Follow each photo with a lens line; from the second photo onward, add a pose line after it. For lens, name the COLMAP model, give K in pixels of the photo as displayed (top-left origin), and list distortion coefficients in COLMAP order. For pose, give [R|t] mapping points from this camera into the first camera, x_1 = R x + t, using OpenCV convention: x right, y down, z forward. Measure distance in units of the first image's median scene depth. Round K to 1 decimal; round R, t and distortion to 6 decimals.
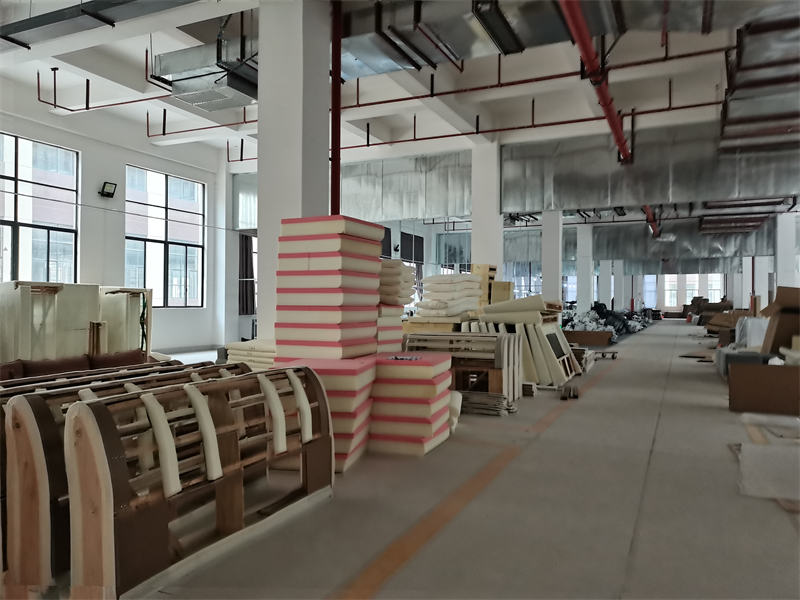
lens RADIAL K [[604.4, 0, 393.2], [0, 604.4, 300.0], [0, 0, 1]] dist [0.048332, -0.007243]
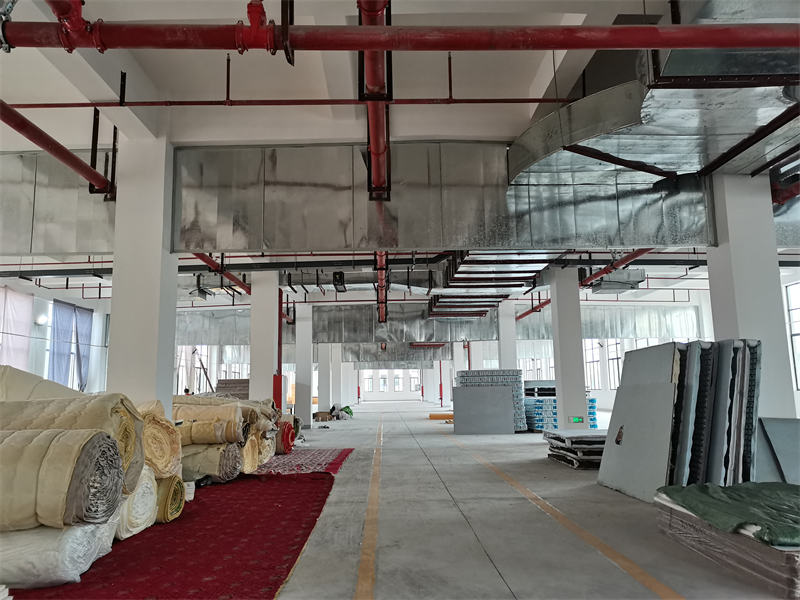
lens RADIAL K [[604.4, 0, 393.2], [0, 604.4, 300.0], [0, 0, 1]] dist [0.048332, -0.007243]
pose [[0.889477, 0.048012, 0.454450, 0.097238], [0.020418, 0.989297, -0.144482, -0.021441], [-0.456523, 0.137792, 0.878977, 0.380085]]
